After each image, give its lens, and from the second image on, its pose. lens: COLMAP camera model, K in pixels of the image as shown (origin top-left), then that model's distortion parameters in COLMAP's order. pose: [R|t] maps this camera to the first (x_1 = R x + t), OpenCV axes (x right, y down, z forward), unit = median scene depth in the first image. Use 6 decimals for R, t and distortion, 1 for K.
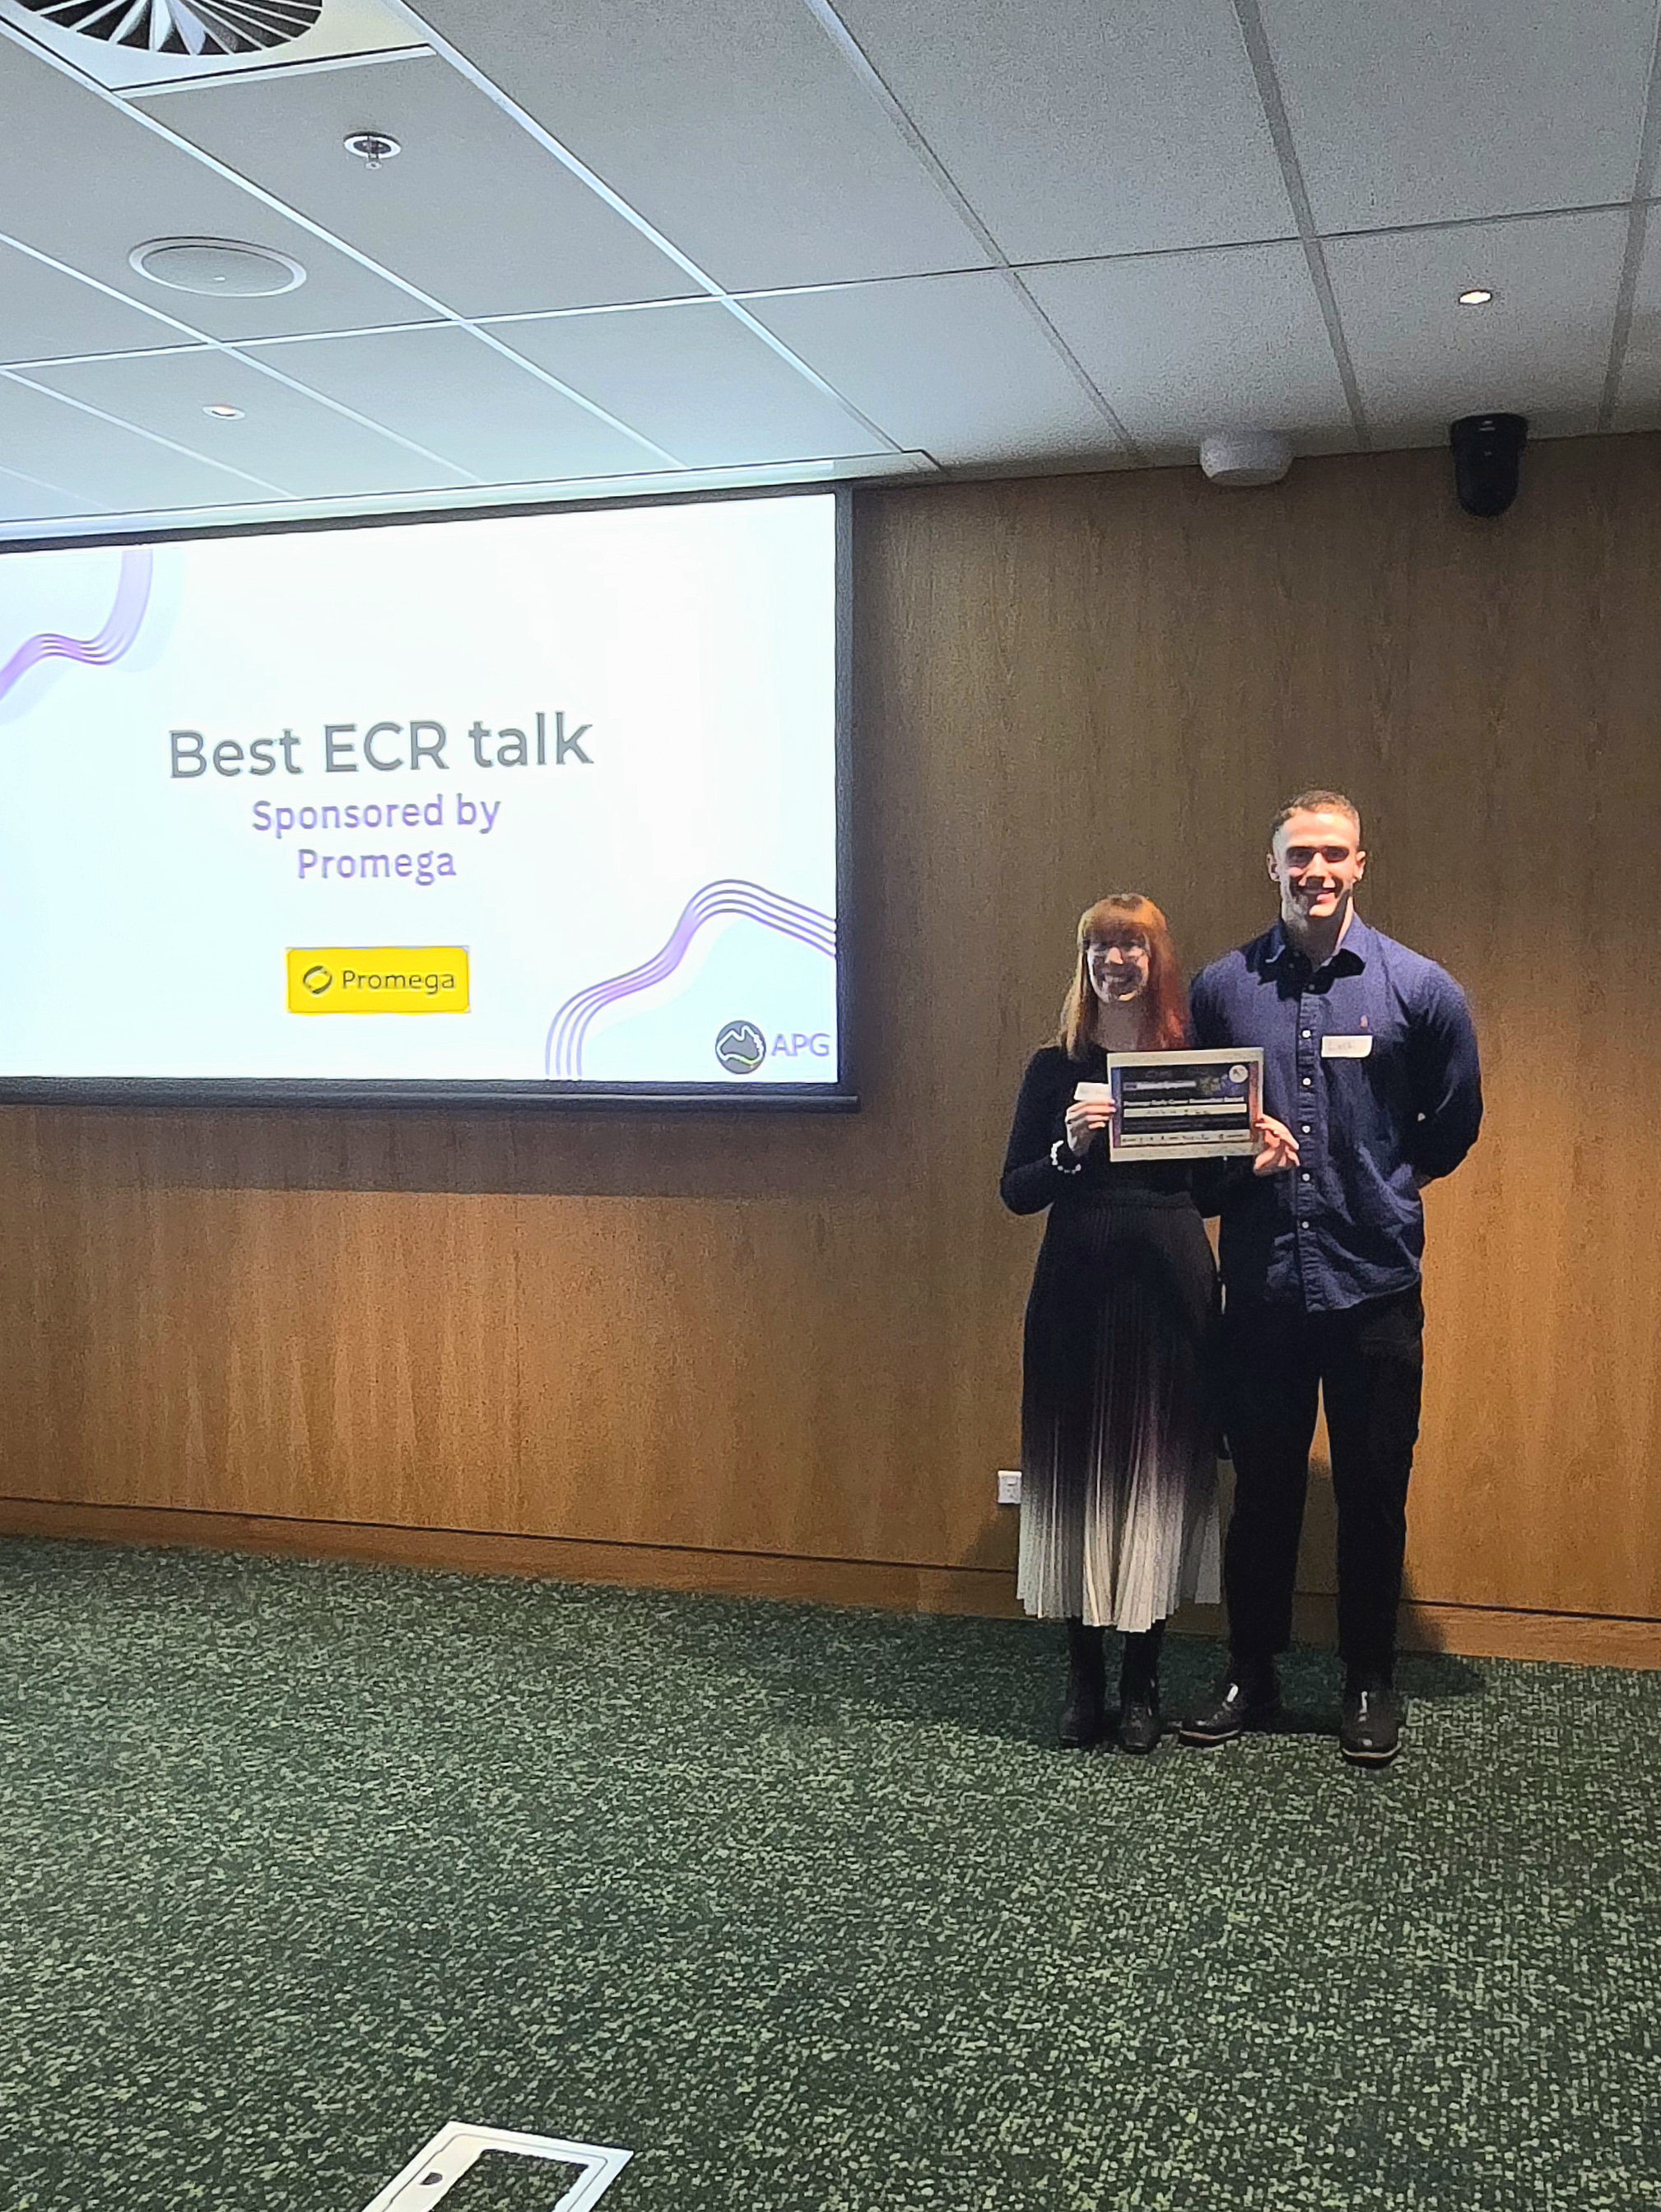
lens RADIAL K [[2088.2, 0, 869.1], [0, 2088.2, 1189.2], [0, 0, 1]] dist [-0.010036, 0.019505]
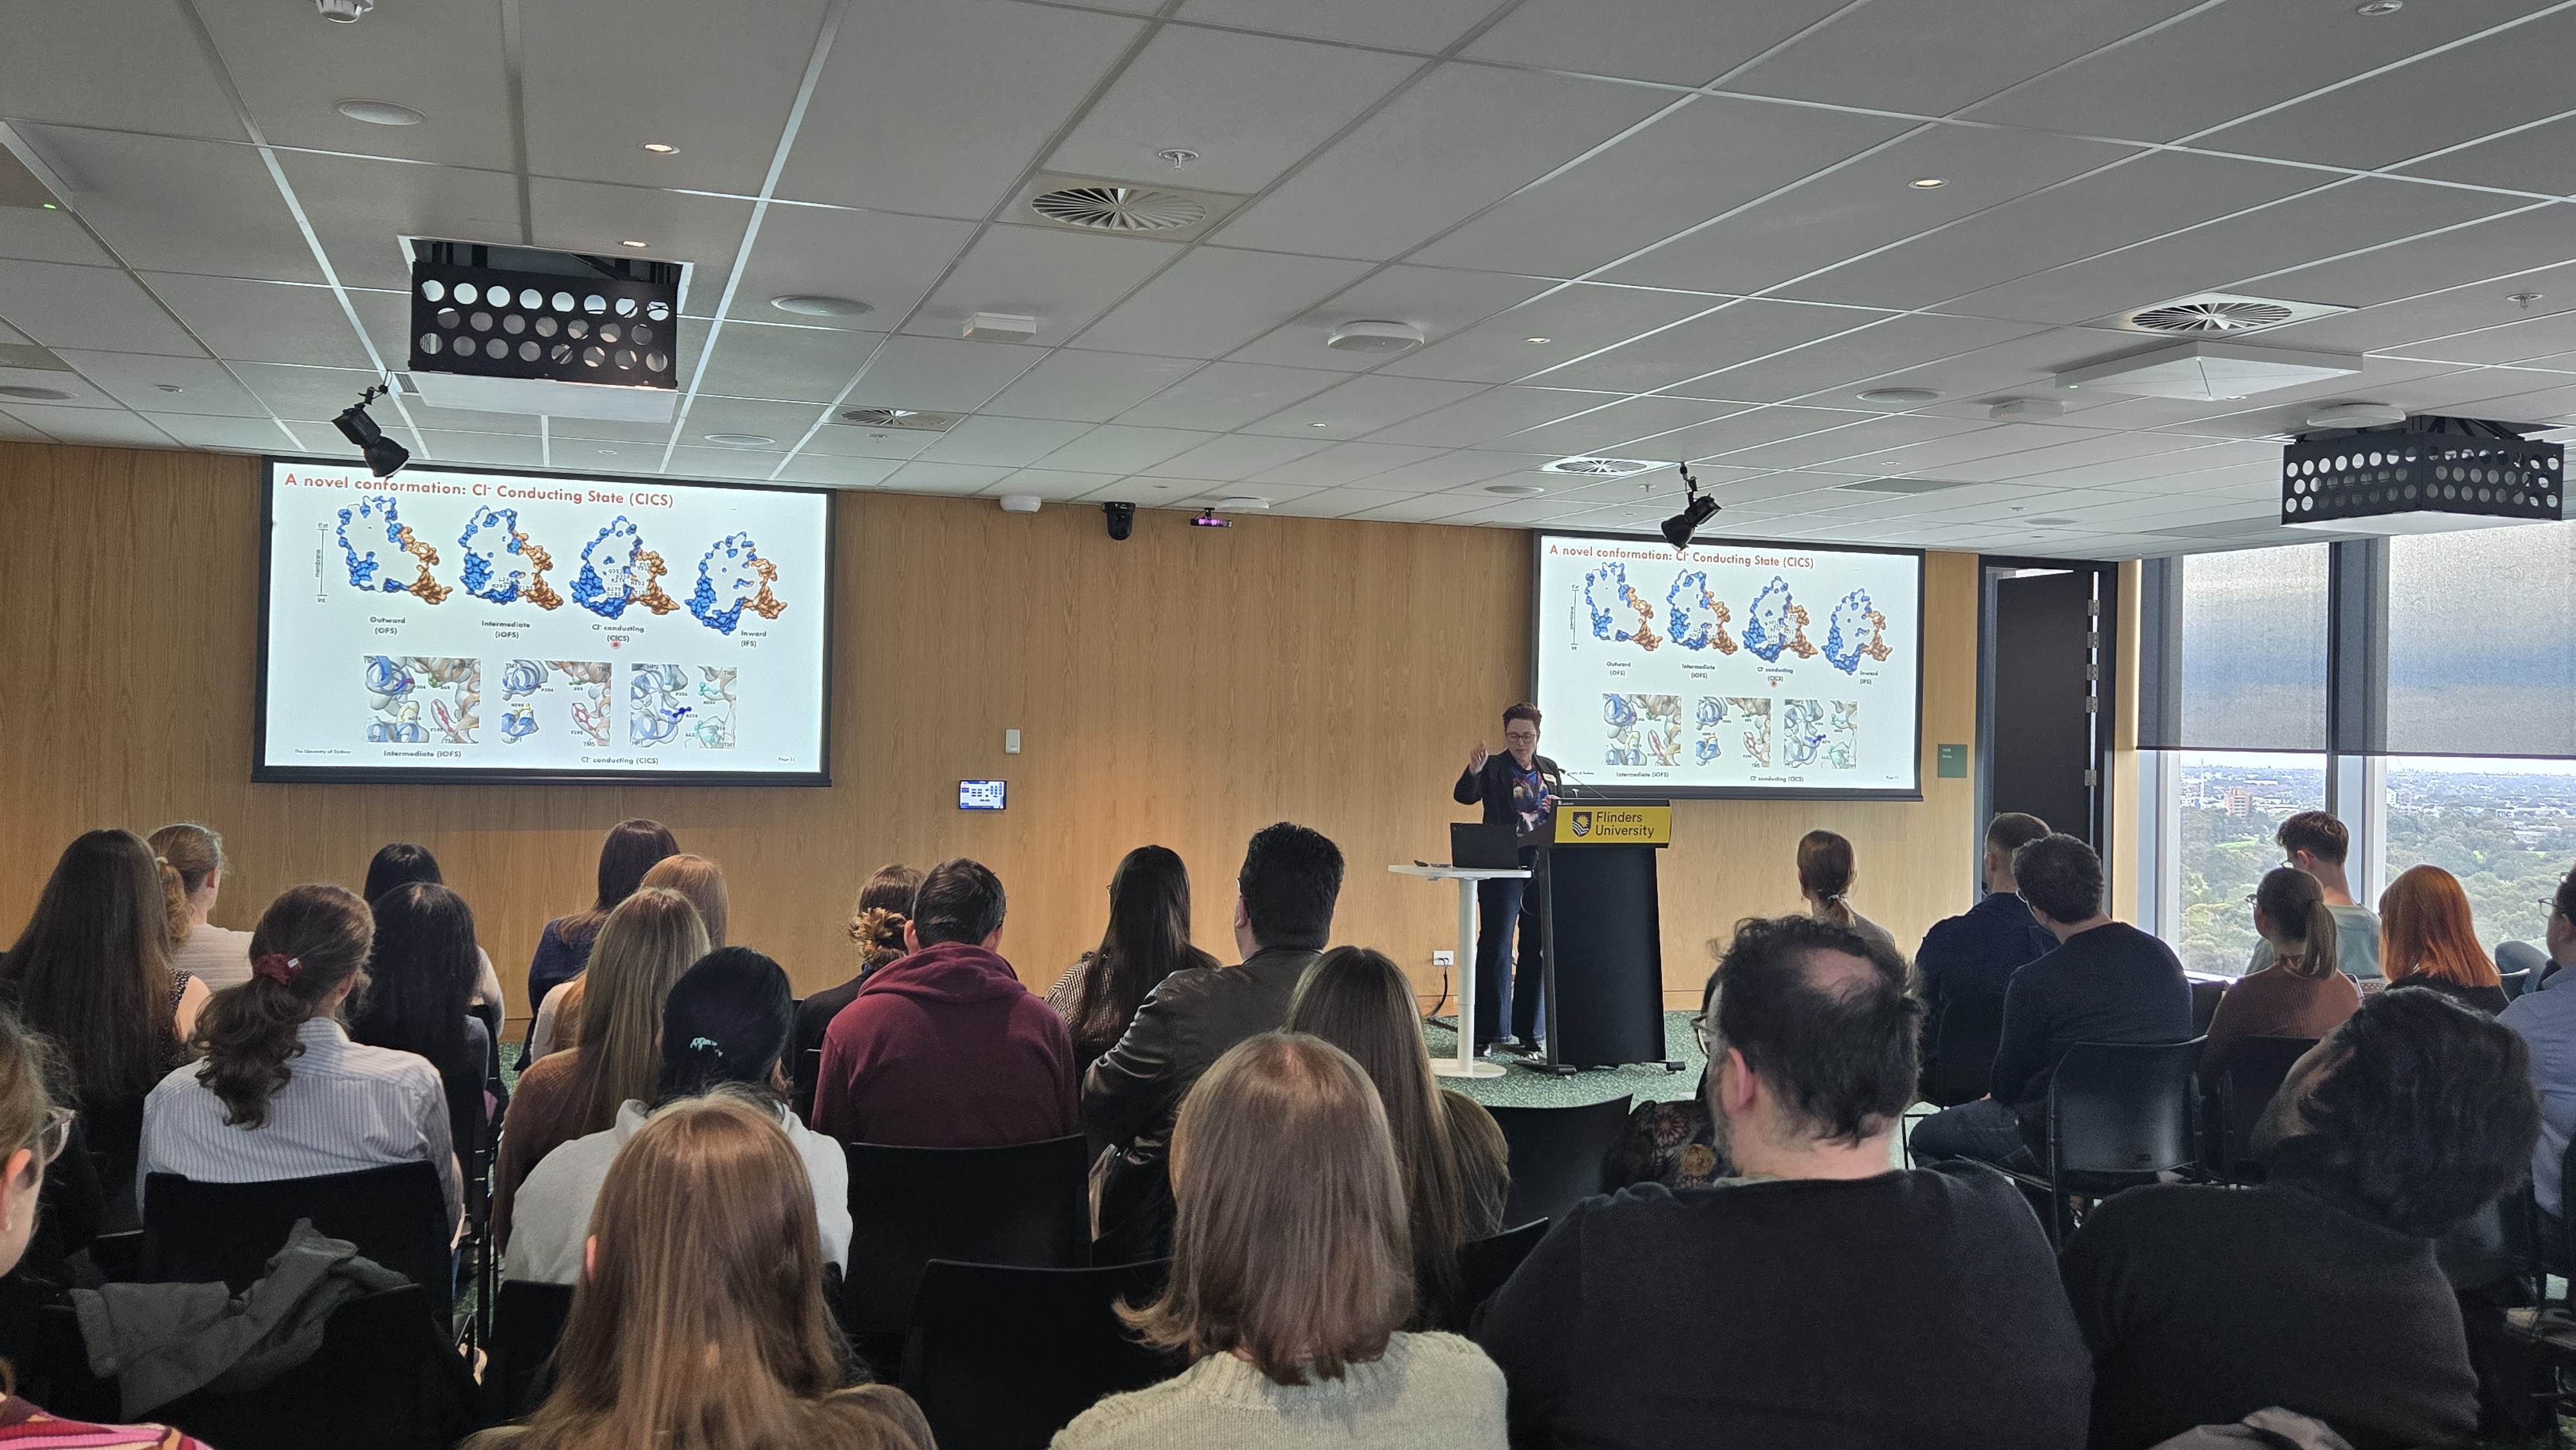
lens RADIAL K [[2090.1, 0, 1288.0], [0, 2090.1, 725.0], [0, 0, 1]] dist [0.042354, -0.000077]
pose [[0.815489, 0.019906, 0.578431, -1.023215], [0.026586, 0.997065, -0.071794, 0.078027], [-0.578162, 0.073925, 0.812566, -1.166175]]
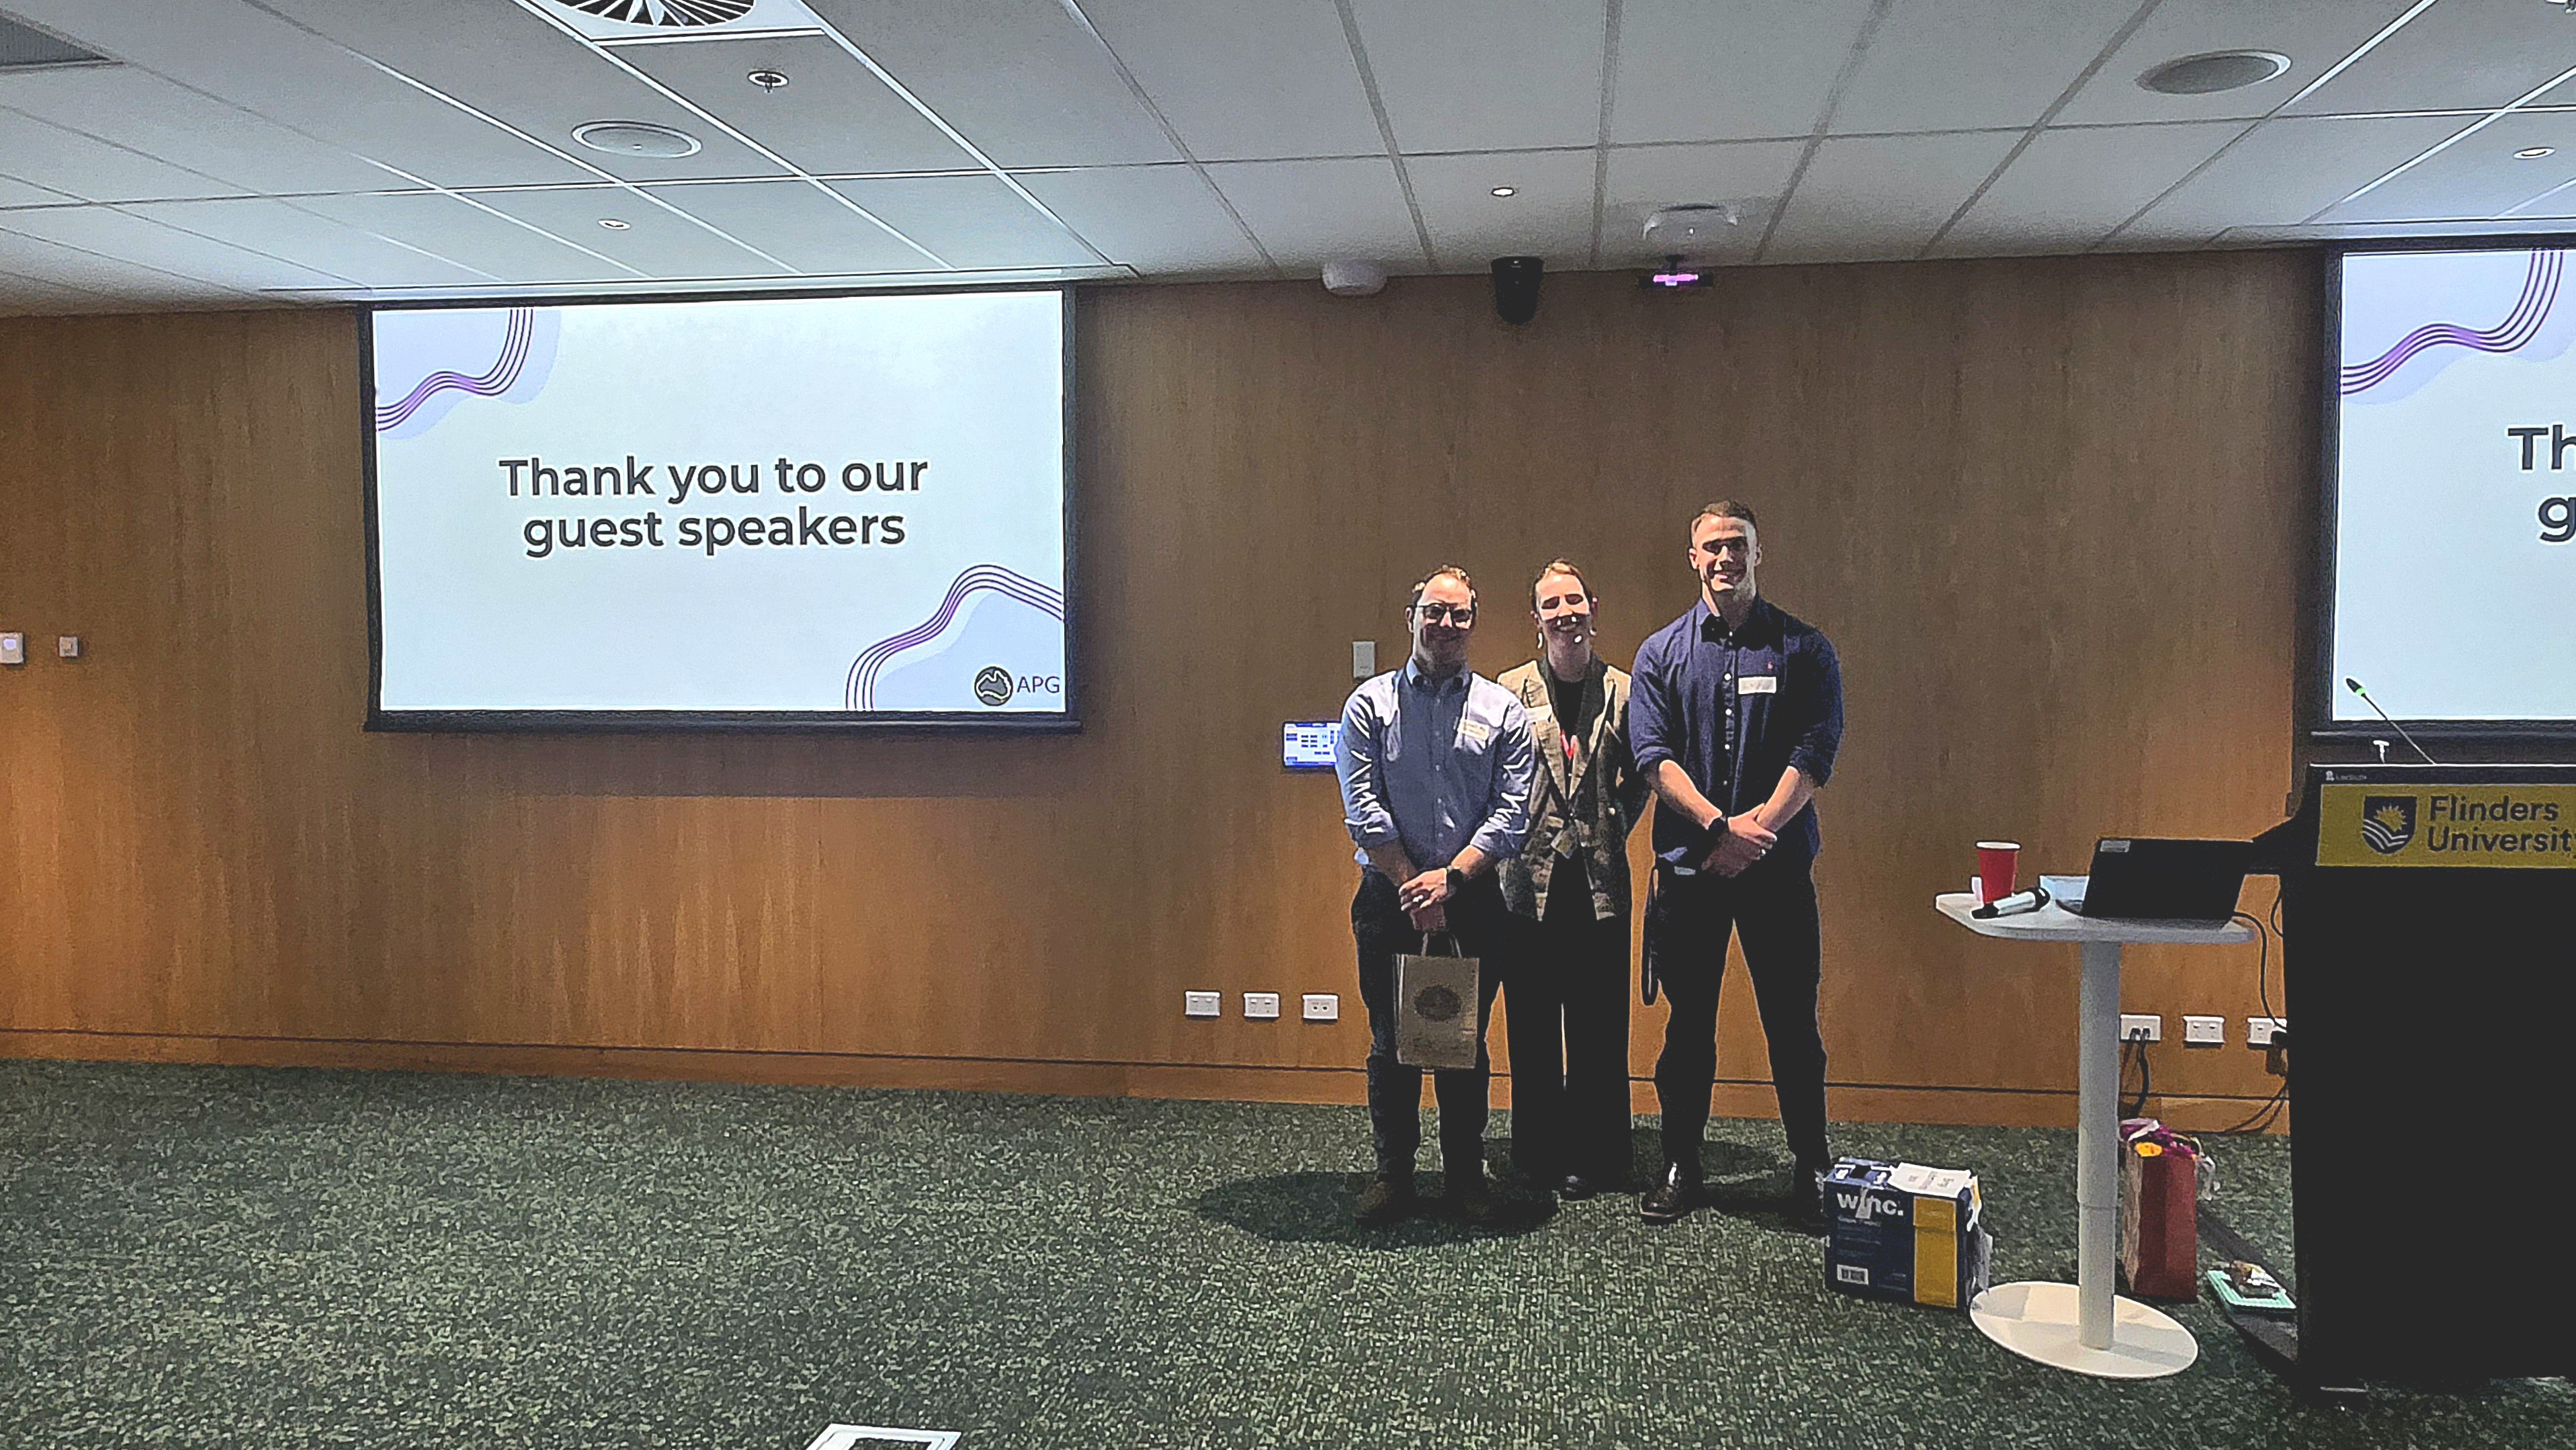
lens RADIAL K [[1737.1, 0, 1301.6], [0, 1737.1, 721.6], [0, 0, 1]] dist [0.002223, 0.000319]
pose [[0.988929, -0.005461, 0.148288, -0.038641], [0.012683, 0.998776, -0.047801, 0.015673], [-0.147846, 0.049152, 0.987788, -0.190200]]
